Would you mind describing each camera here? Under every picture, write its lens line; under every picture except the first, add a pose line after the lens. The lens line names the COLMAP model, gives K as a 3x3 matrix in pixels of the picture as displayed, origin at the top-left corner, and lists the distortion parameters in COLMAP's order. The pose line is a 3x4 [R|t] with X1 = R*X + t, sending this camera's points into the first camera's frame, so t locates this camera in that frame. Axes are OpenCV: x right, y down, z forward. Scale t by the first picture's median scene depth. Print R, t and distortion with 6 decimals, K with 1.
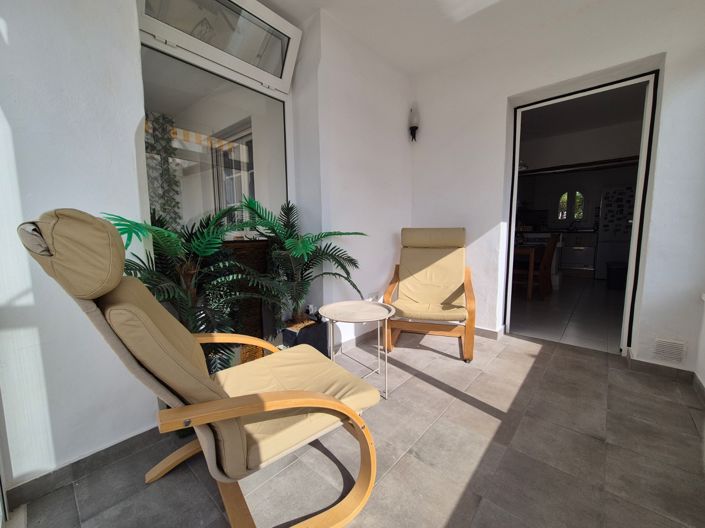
lens RADIAL K [[288.7, 0, 353.0], [0, 288.7, 266.4], [0, 0, 1]] dist [-0.004769, 0.002214]
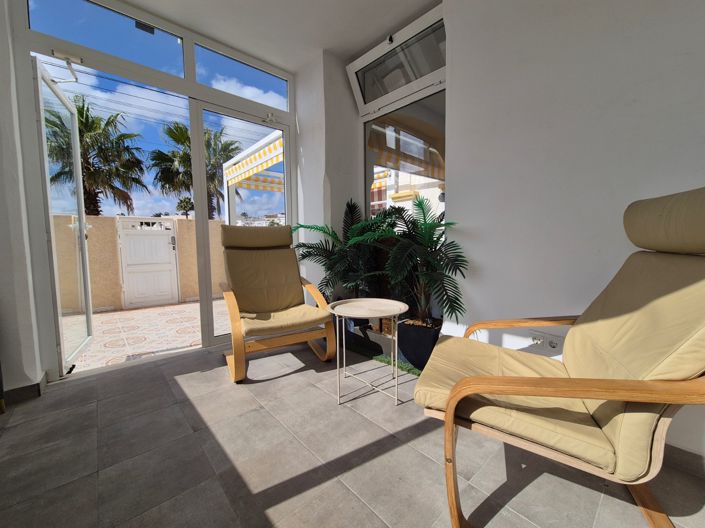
lens RADIAL K [[288.7, 0, 353.4], [0, 288.7, 262.1], [0, 0, 1]] dist [-0.004769, 0.002214]
pose [[-0.109505, 0.082136, -0.990587, 1.154299], [-0.102782, 0.990302, 0.093475, -0.087157], [0.988658, 0.112050, -0.100001, 1.284026]]
